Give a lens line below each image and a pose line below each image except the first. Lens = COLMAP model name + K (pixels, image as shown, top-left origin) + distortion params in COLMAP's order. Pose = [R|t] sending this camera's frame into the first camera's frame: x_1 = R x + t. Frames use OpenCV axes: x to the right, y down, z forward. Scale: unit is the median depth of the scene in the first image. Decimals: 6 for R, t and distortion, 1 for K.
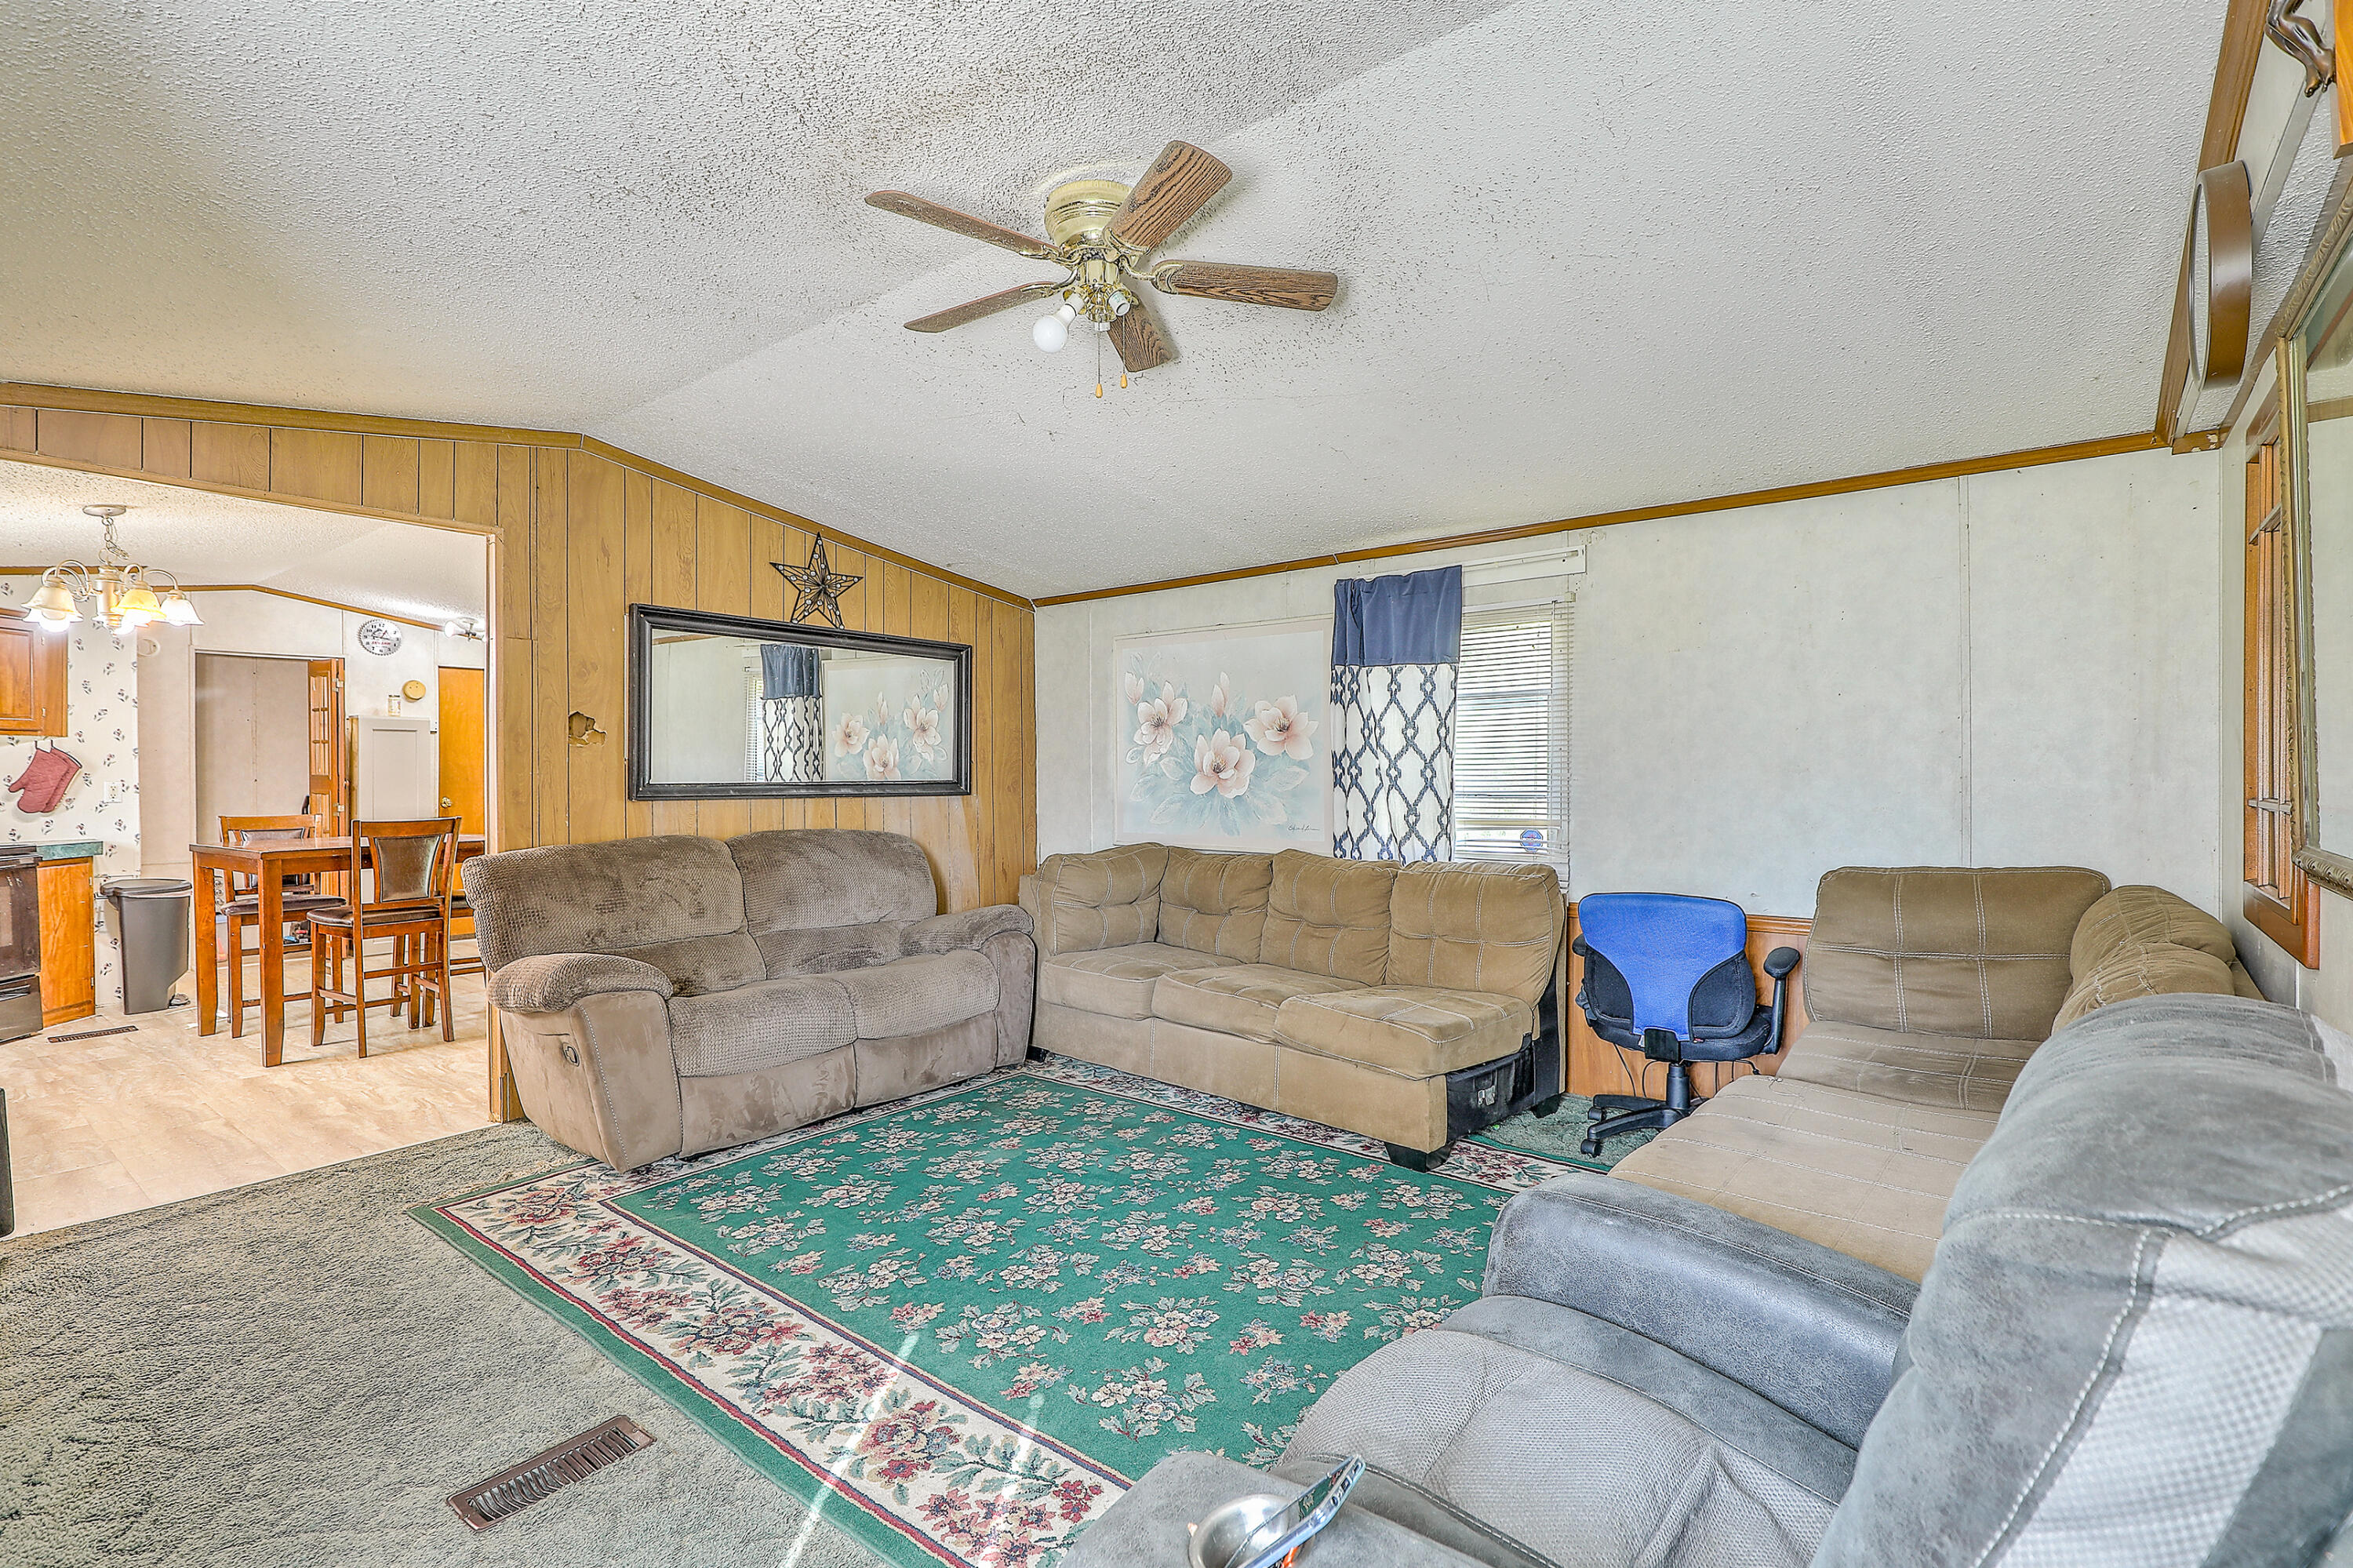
lens RADIAL K [[1087.7, 0, 1192.8], [0, 1087.7, 776.2], [0, 0, 1]] dist [0.003385, -0.000120]
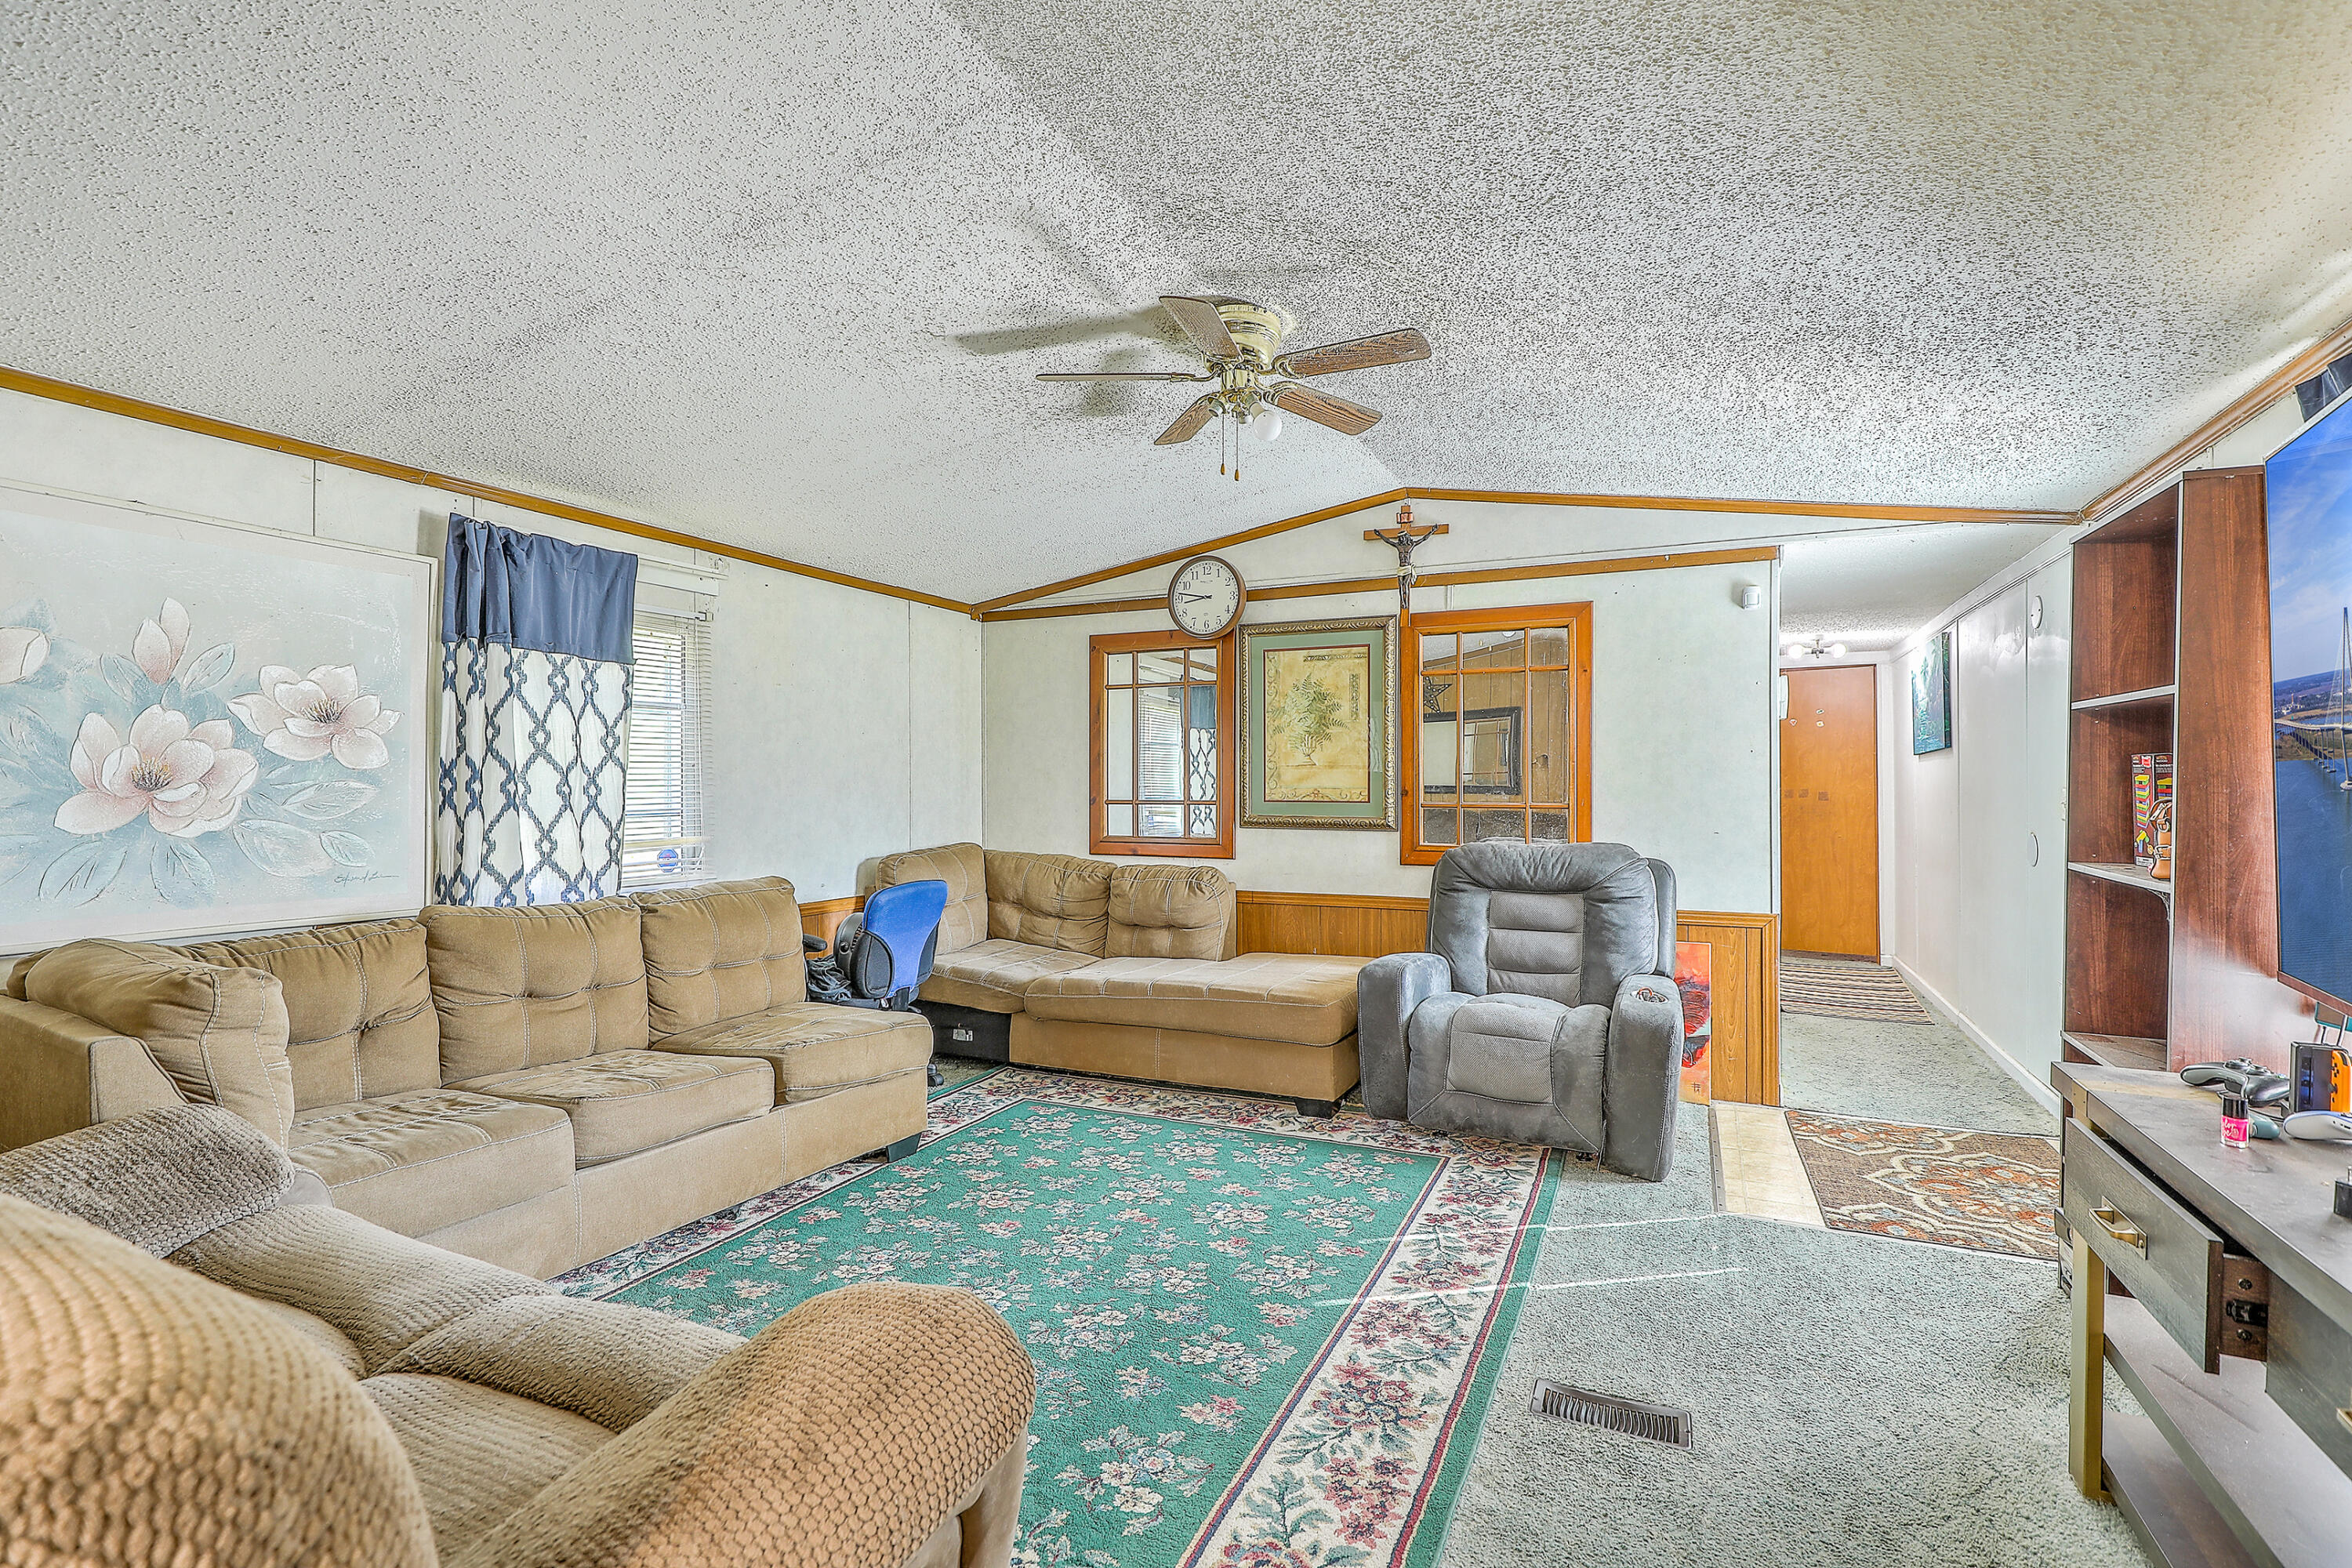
lens RADIAL K [[1087.2, 0, 1193.3], [0, 1087.2, 788.3], [0, 0, 1]] dist [0.003385, -0.000120]
pose [[-0.240962, 0.000957, 0.970534, -0.958036], [0.003791, 0.999993, -0.000045, -0.003132], [-0.970527, 0.003669, -0.240964, 1.028585]]
